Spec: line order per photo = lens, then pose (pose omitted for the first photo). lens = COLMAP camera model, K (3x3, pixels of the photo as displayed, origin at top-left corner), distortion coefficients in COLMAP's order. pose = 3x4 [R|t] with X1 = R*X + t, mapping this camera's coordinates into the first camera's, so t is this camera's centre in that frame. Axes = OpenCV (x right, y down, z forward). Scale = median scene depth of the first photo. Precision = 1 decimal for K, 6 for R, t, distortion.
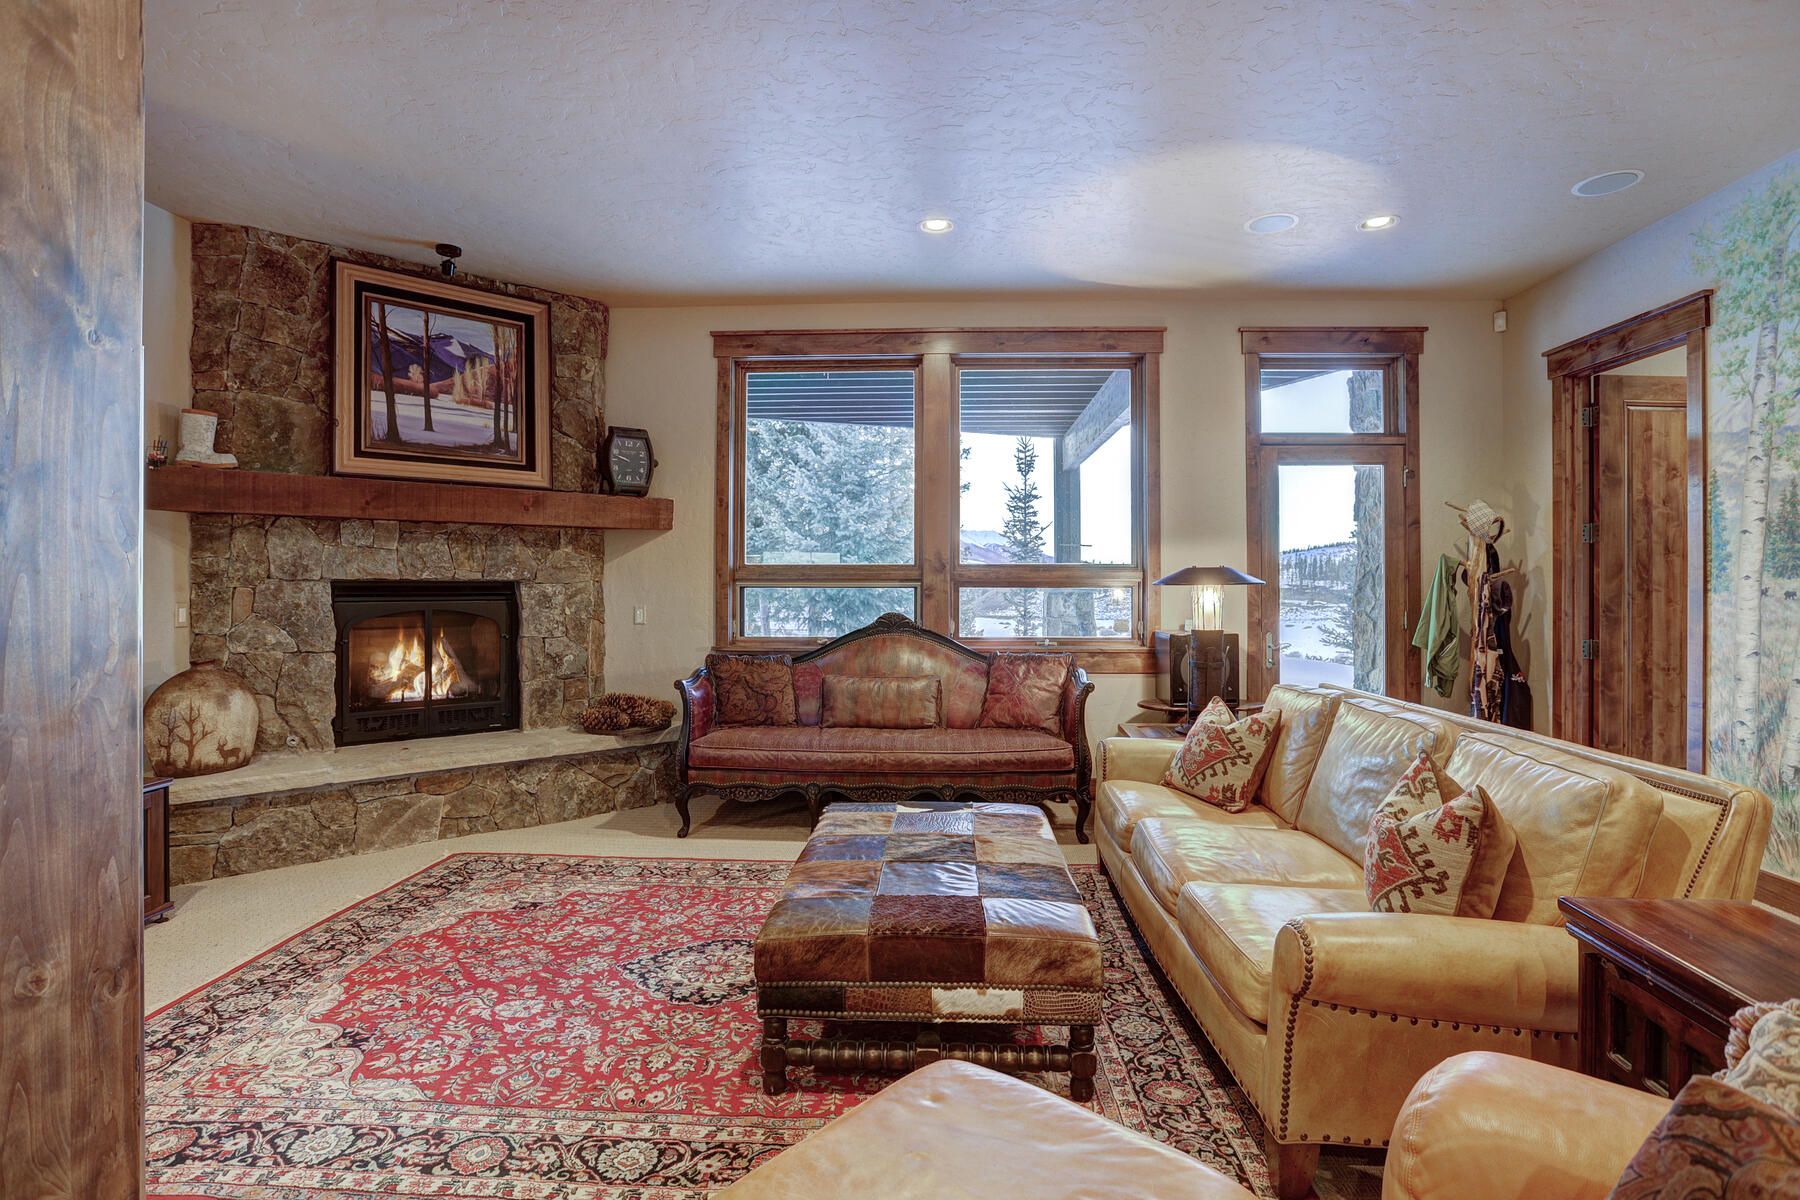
lens RADIAL K [[885.7, 0, 900.0], [0, 885.7, 600.0], [0, 0, 1]] dist [-0.055304, 0.027049]
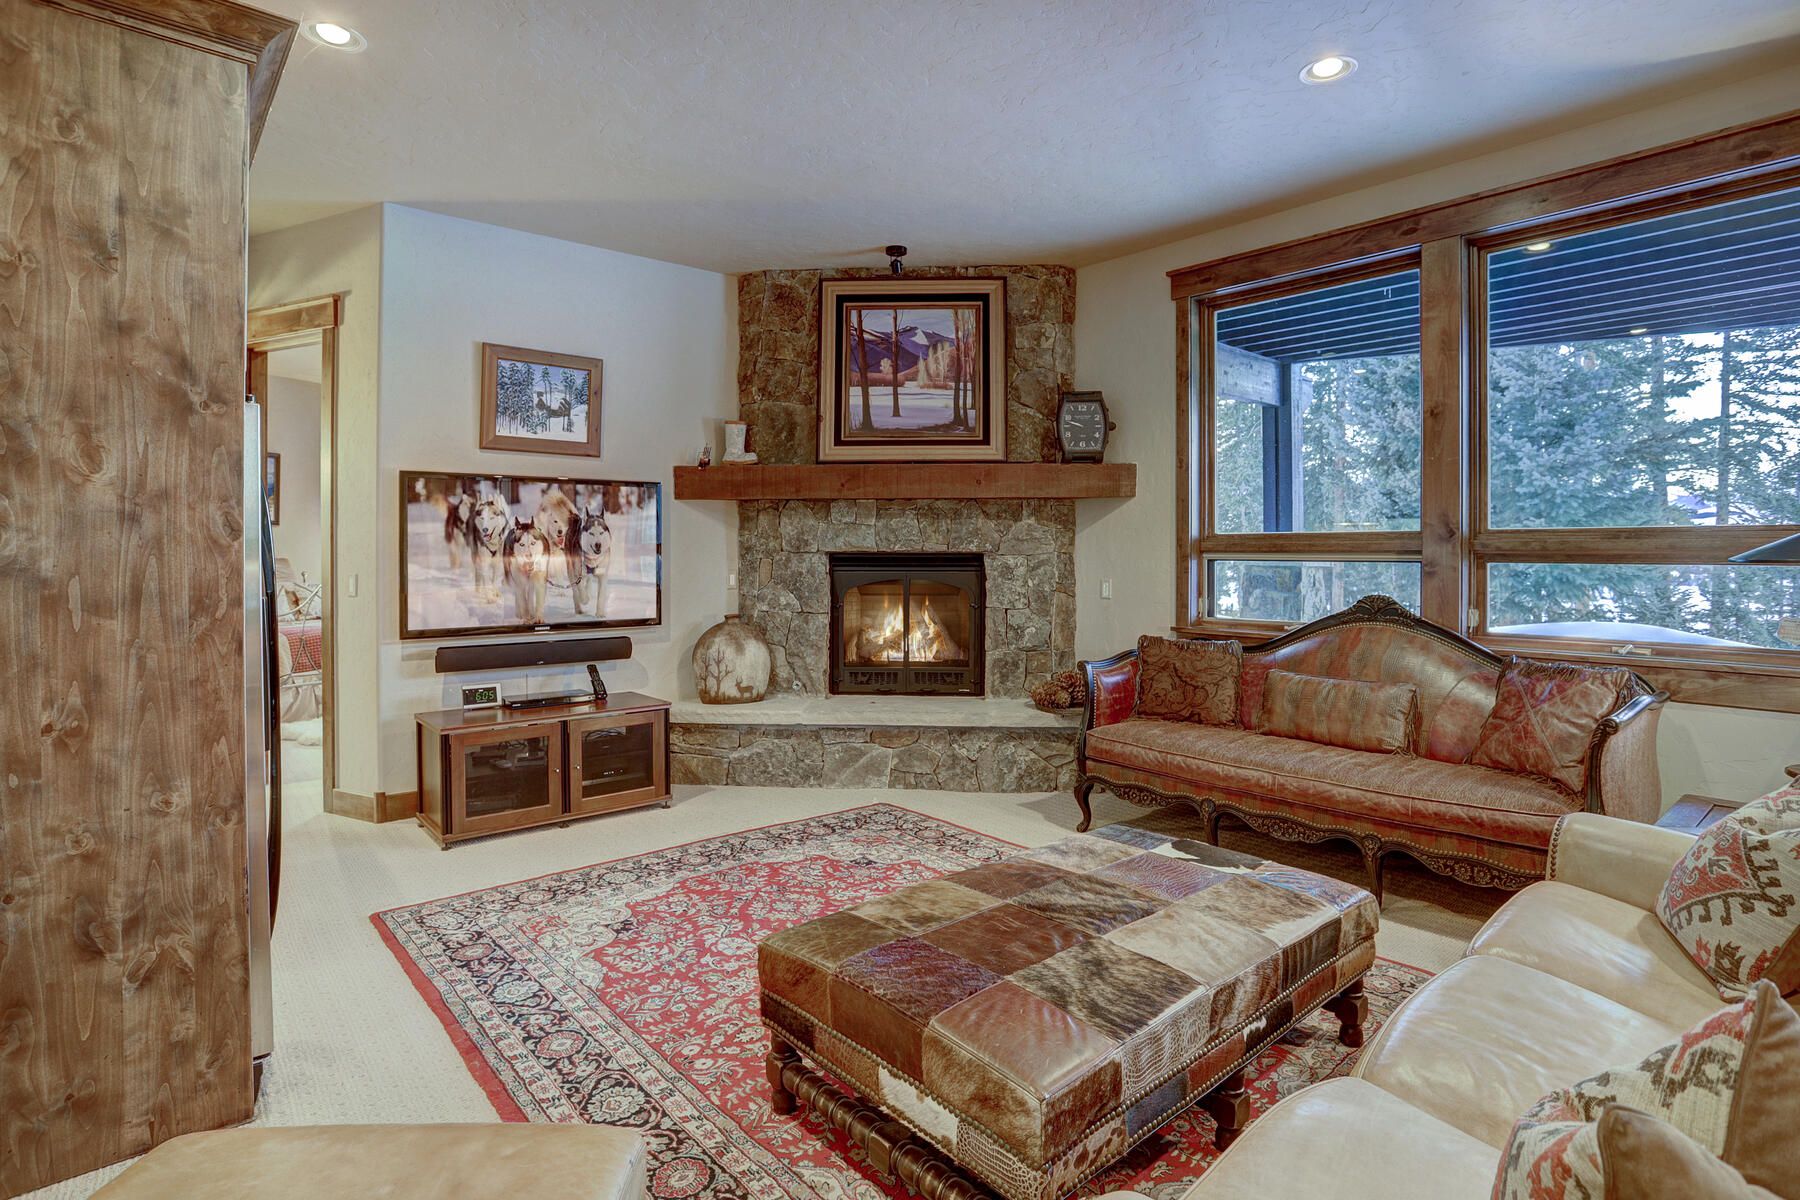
lens RADIAL K [[909.2, 0, 902.2], [0, 909.2, 573.2], [0, 0, 1]] dist [-0.091077, 0.047924]
pose [[0.700420, 0.015458, -0.713564, 0.303092], [-0.012383, 0.999878, 0.009505, -0.007829], [0.713624, 0.002179, 0.700526, 0.216522]]
